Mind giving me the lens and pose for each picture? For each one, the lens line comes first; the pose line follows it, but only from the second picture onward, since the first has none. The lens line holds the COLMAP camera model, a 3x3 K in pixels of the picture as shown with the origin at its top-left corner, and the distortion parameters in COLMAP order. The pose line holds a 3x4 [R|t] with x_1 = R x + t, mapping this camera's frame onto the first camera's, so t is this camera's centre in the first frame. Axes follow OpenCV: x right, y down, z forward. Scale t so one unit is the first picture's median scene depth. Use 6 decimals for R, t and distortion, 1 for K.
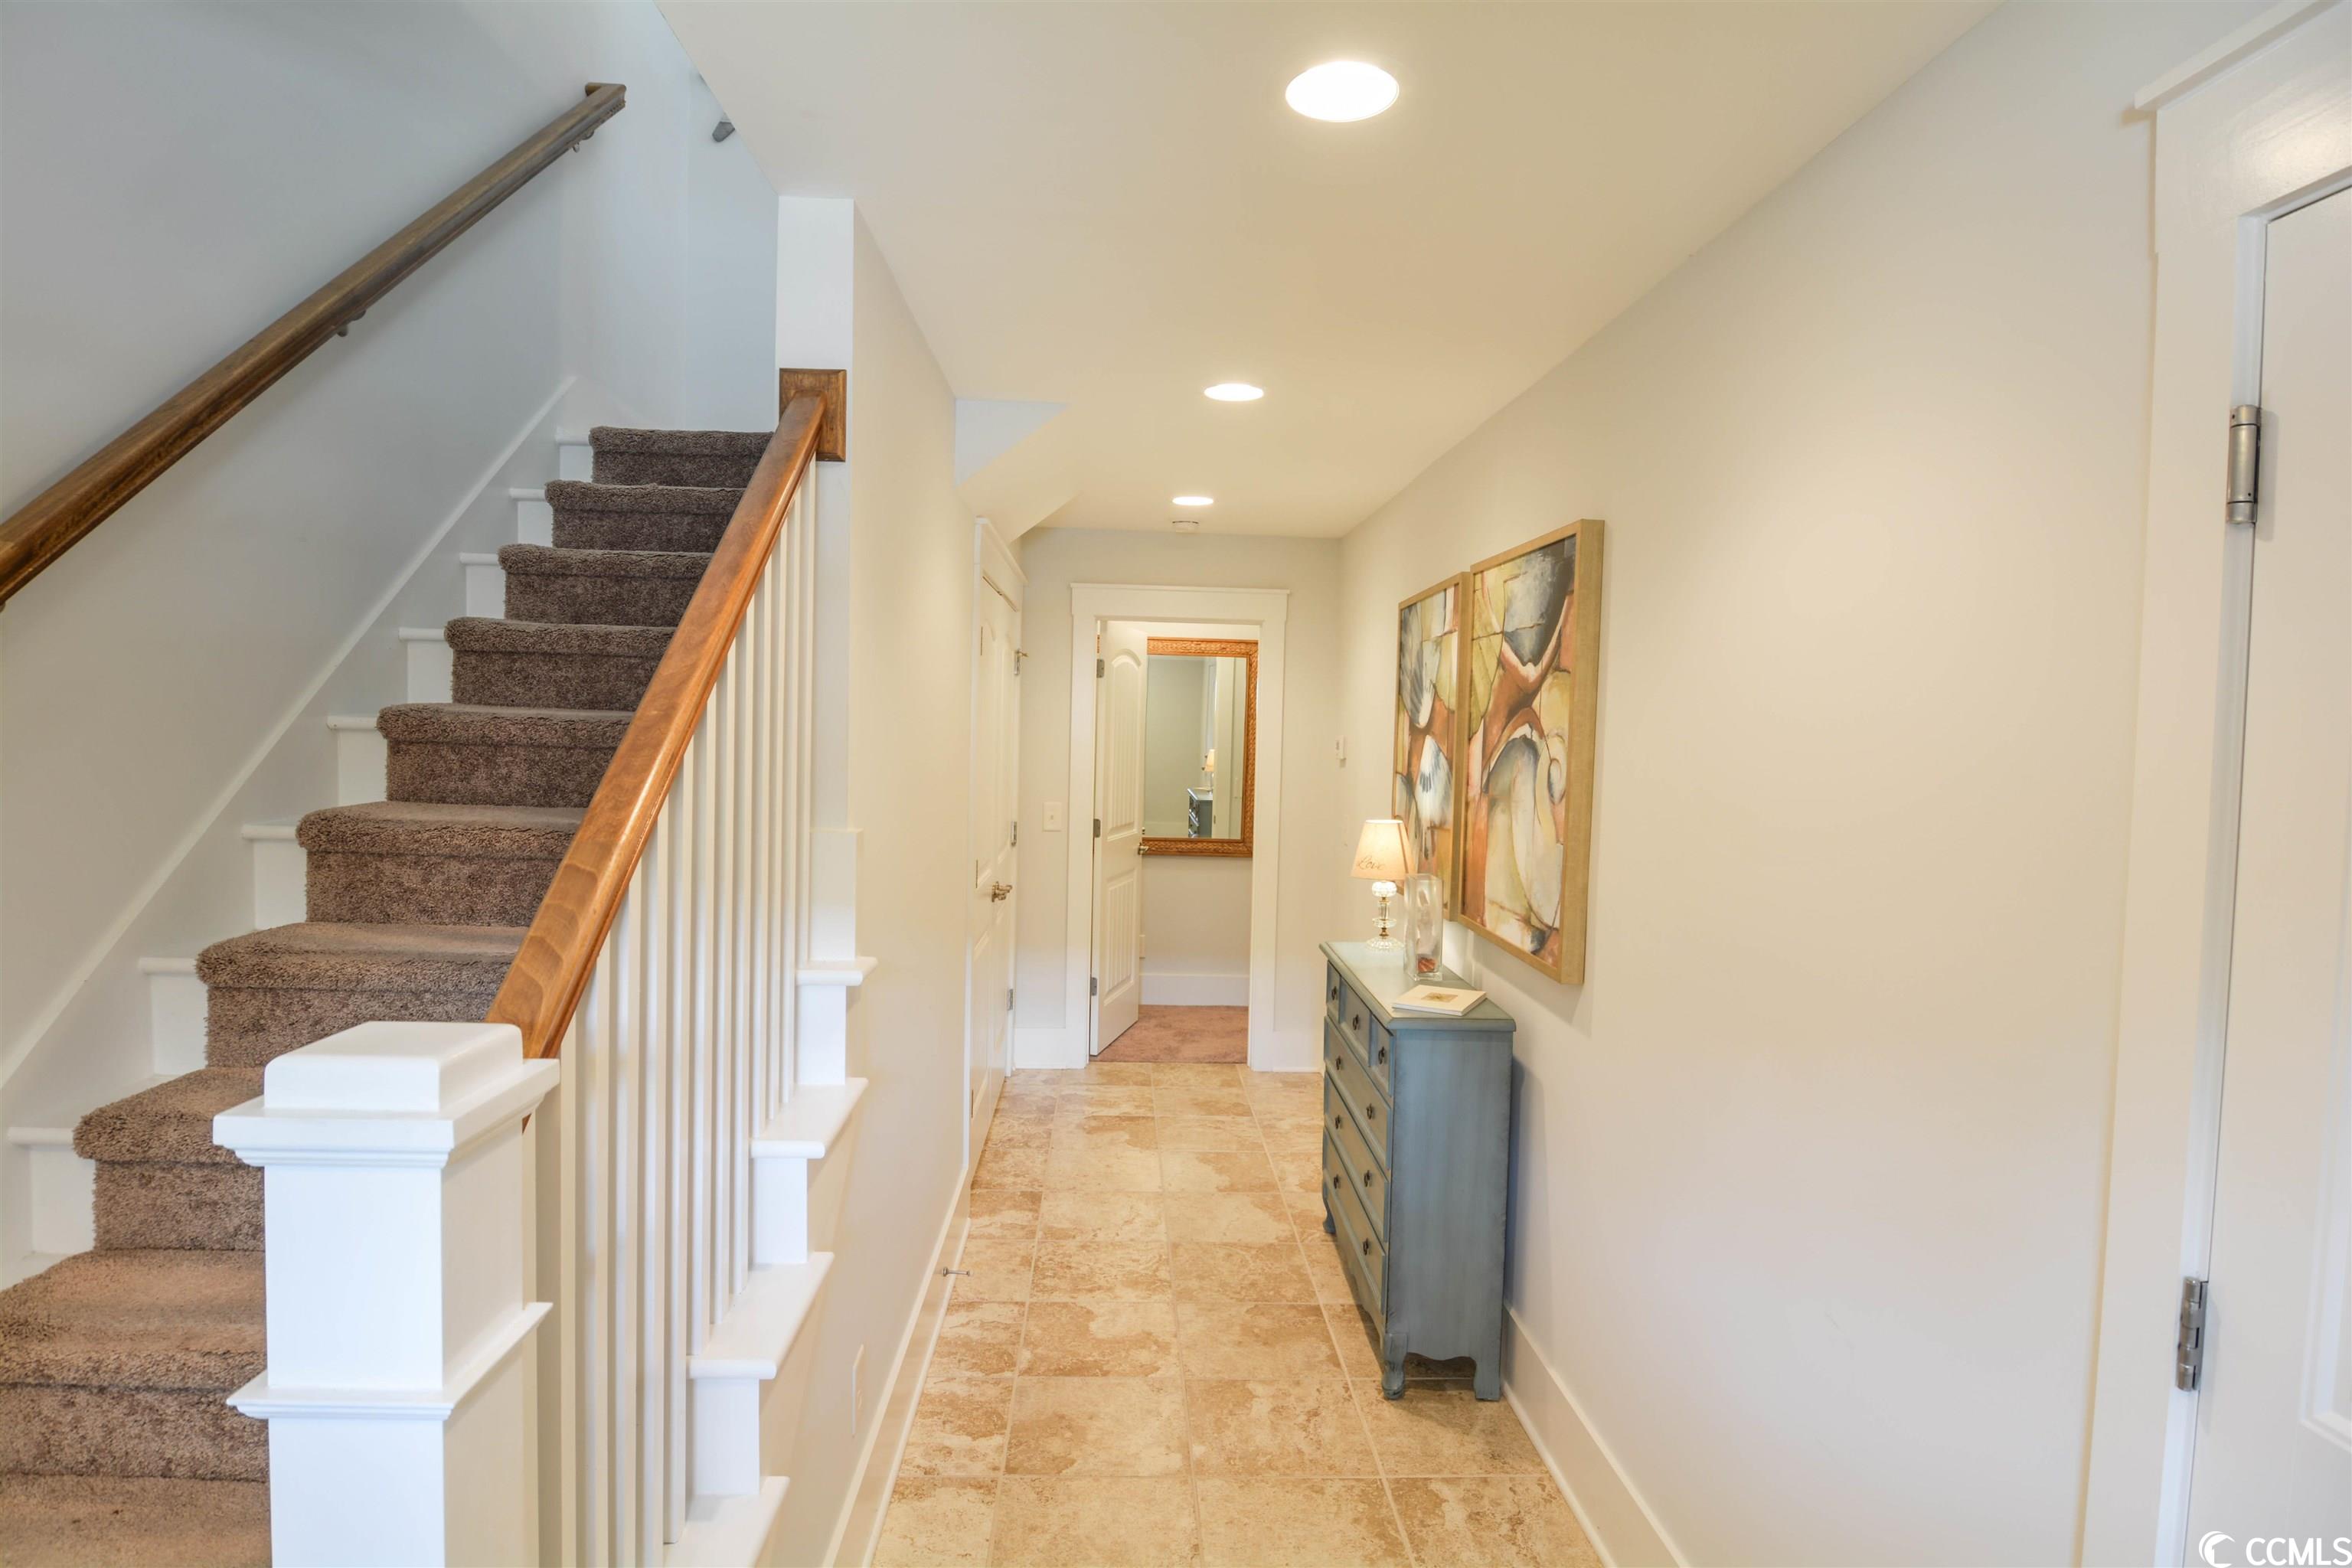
lens RADIAL K [[1249.7, 0, 1173.8], [0, 1249.7, 773.7], [0, 0, 1]] dist [-0.007936, -0.011443]
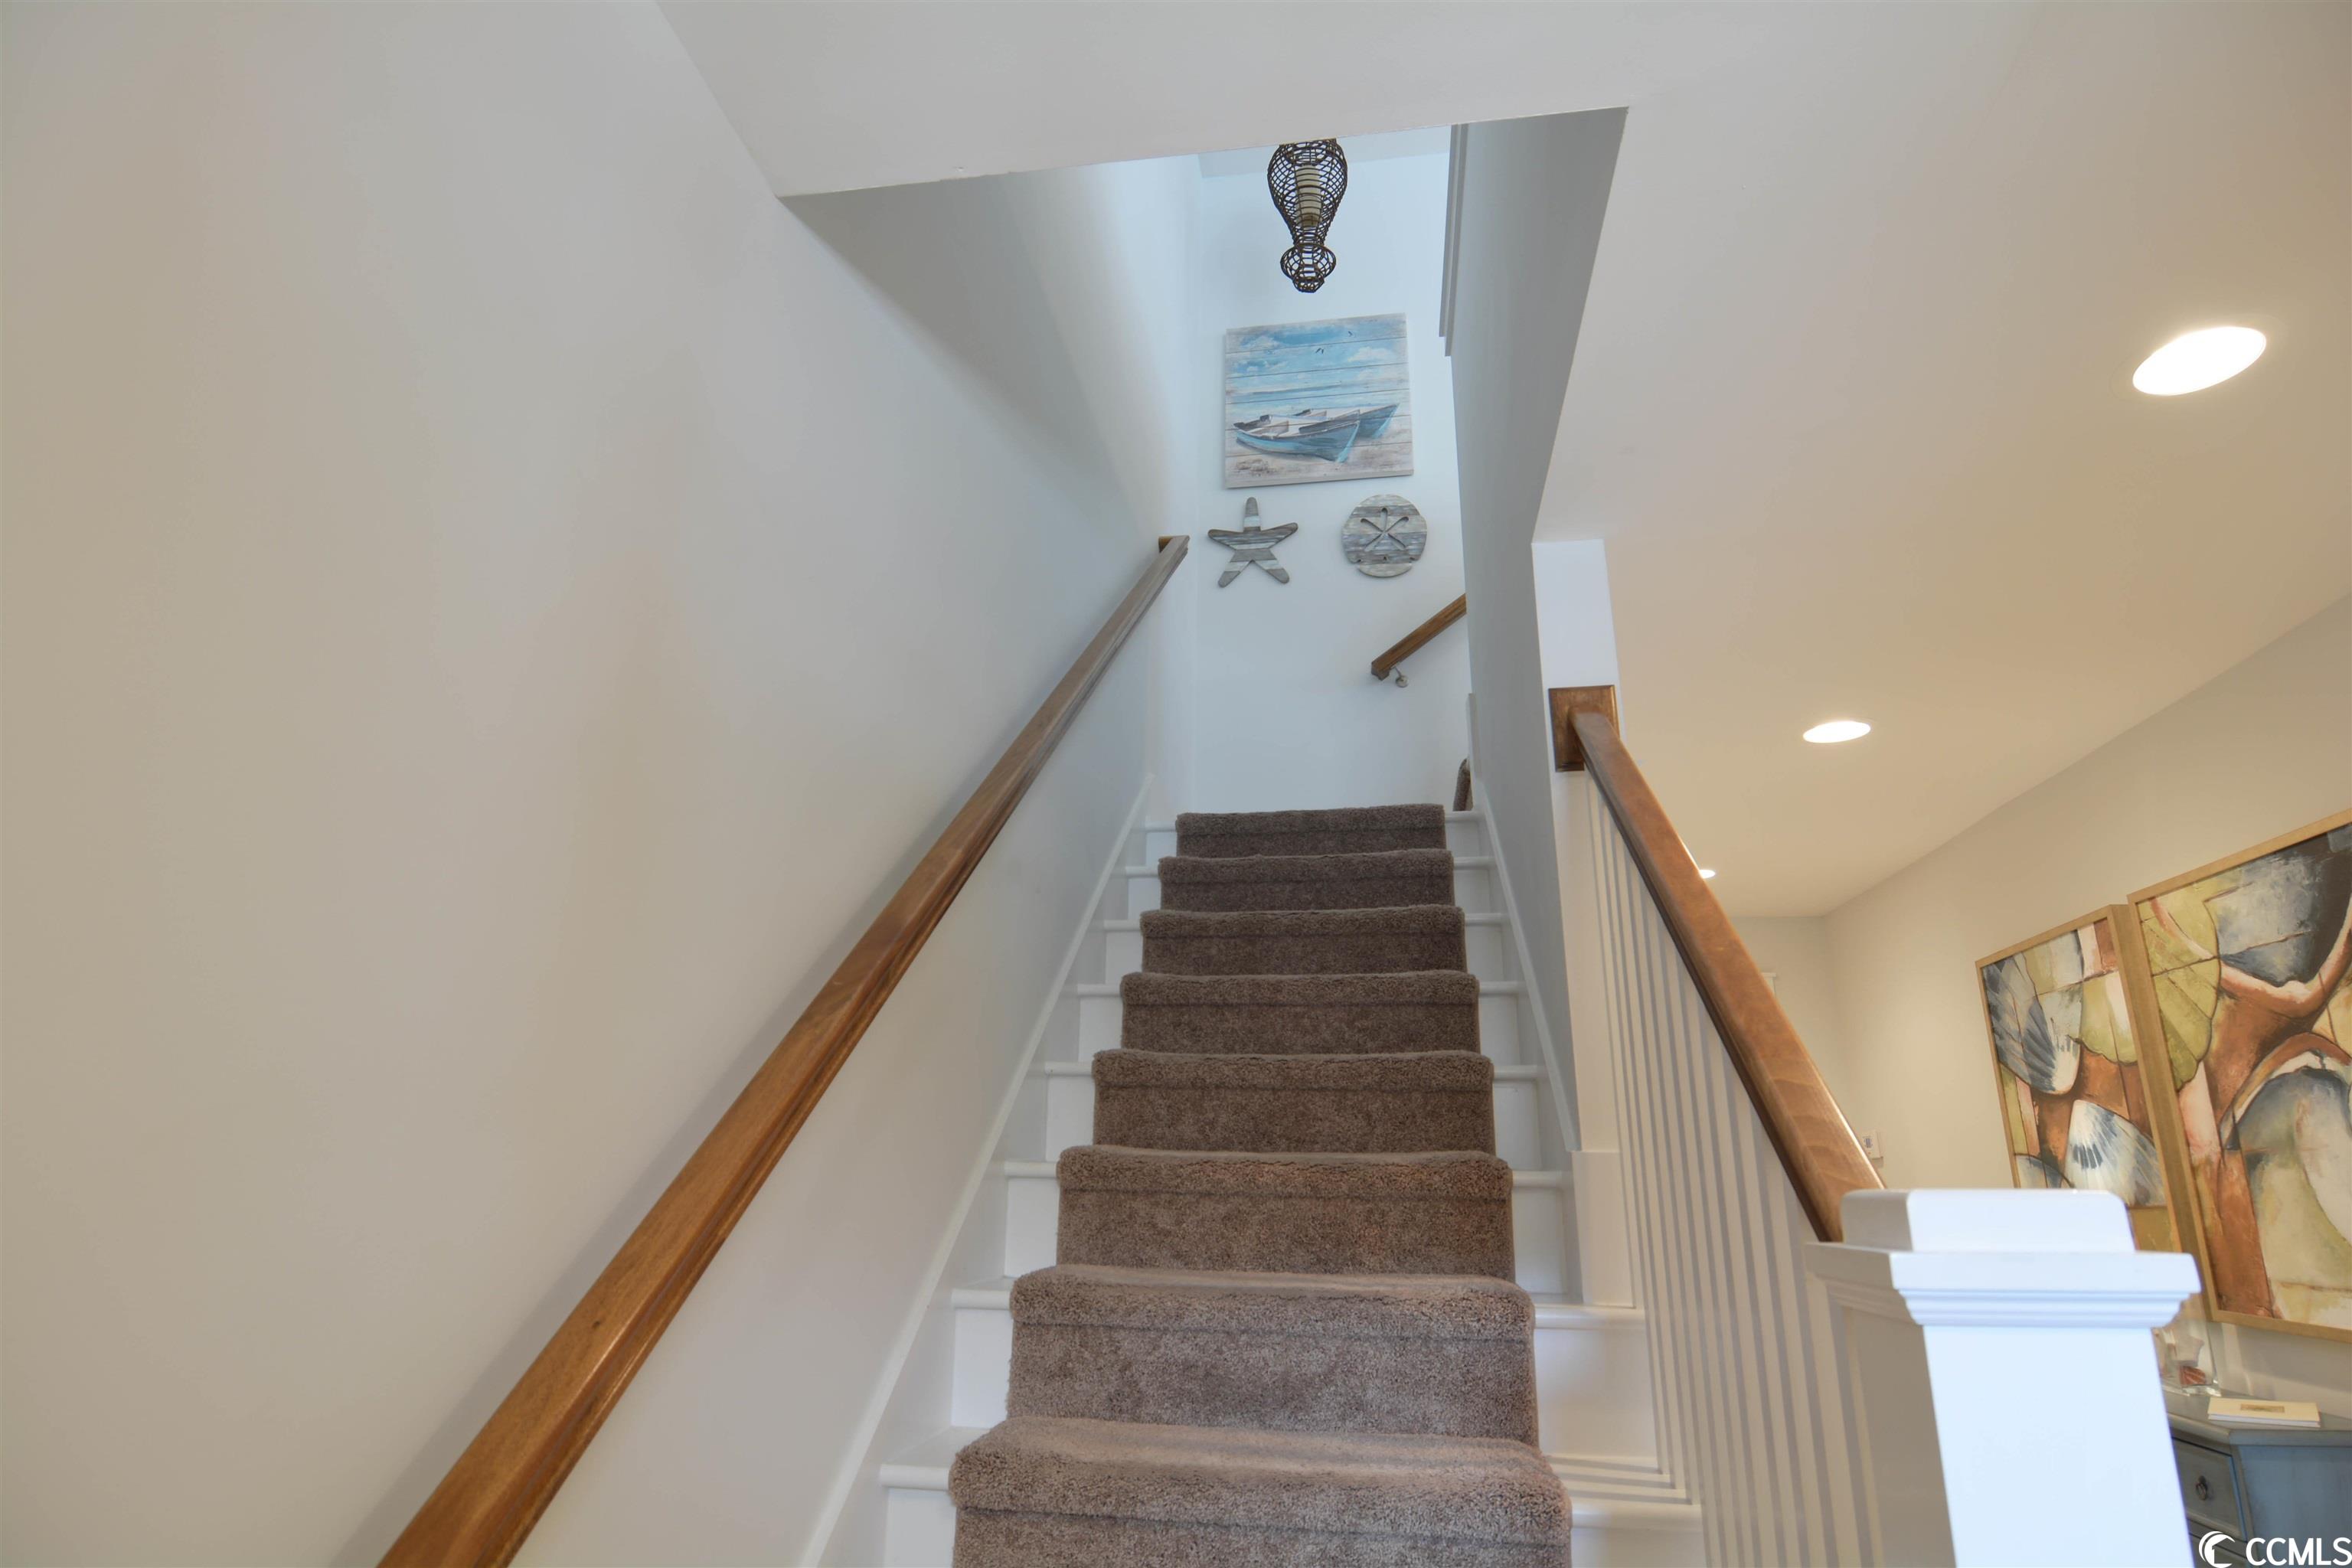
lens RADIAL K [[1249.7, 0, 1173.8], [0, 1249.7, 773.7], [0, 0, 1]] dist [-0.007936, -0.011443]
pose [[0.978725, -0.072110, -0.192087, -0.328166], [0.000476, 0.937001, -0.349326, 0.081488], [0.205175, 0.341803, 0.917101, 0.001480]]
